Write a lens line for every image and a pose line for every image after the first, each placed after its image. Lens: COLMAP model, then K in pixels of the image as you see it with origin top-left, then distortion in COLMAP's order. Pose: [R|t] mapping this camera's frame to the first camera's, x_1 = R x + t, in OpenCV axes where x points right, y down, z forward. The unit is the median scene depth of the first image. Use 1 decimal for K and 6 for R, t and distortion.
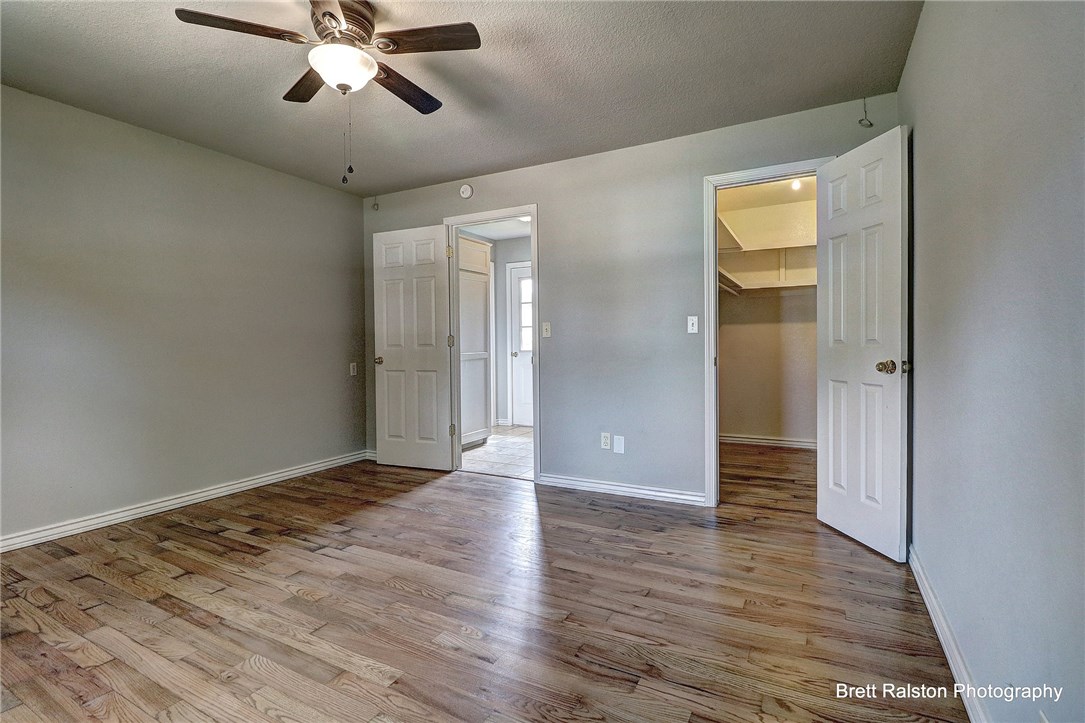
lens RADIAL K [[504.7, 0, 542.7], [0, 504.7, 349.4], [0, 0, 1]] dist [0.001667, -0.012115]
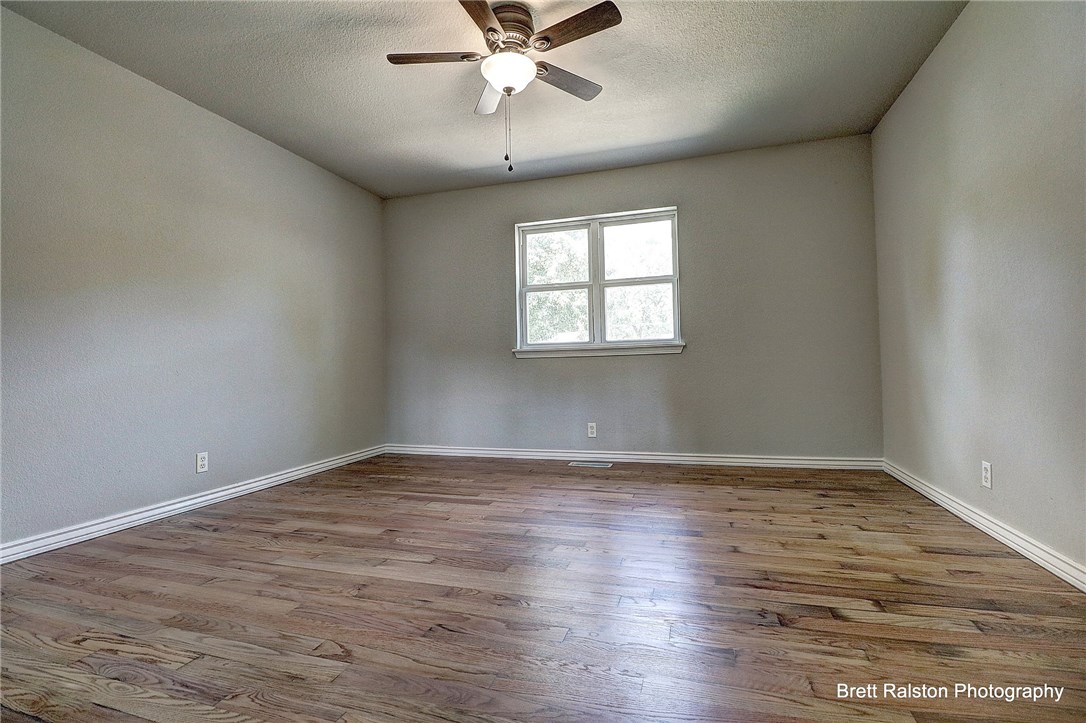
lens RADIAL K [[505.2, 0, 543.2], [0, 505.2, 349.4], [0, 0, 1]] dist [0.001667, -0.012115]
pose [[-0.982336, 0.023674, -0.185622, -0.178439], [0.027681, 0.999436, -0.019026, 0.078273], [0.185067, -0.023828, -0.982437, 1.600812]]
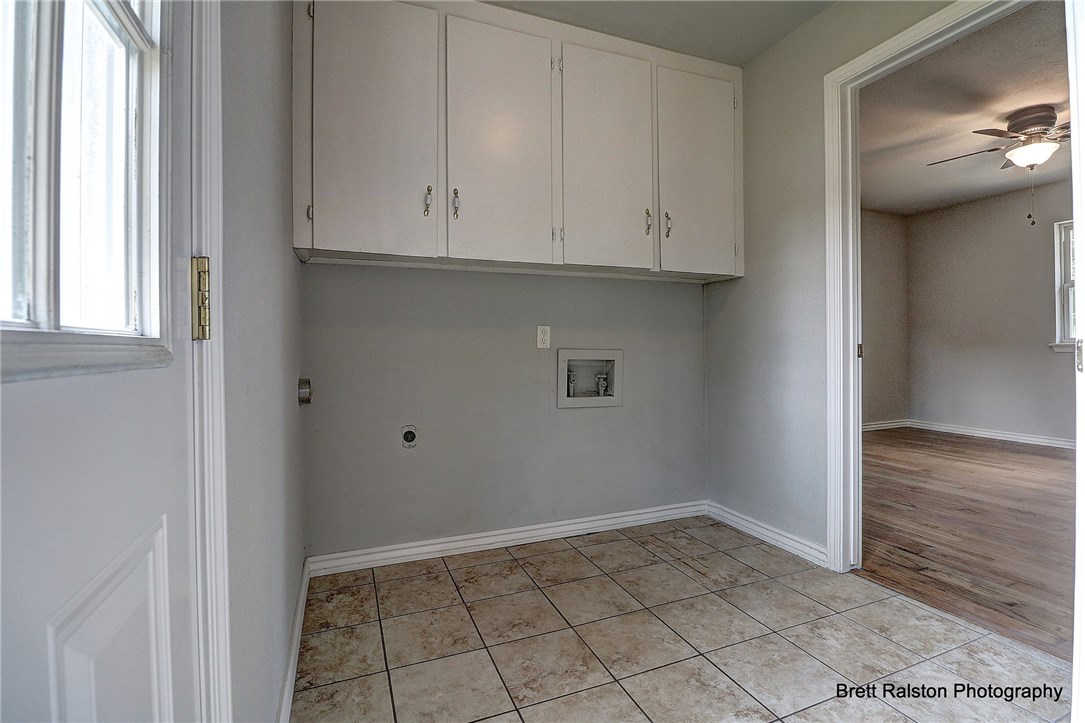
lens RADIAL K [[510.0, 0, 541.4], [0, 510.0, 349.8], [0, 0, 1]] dist [0.000781, -0.013065]
pose [[-0.765197, 0.013312, 0.643659, -0.164077], [0.022752, 0.999721, 0.006372, 0.012001], [-0.643394, 0.019520, -0.765286, 2.420989]]
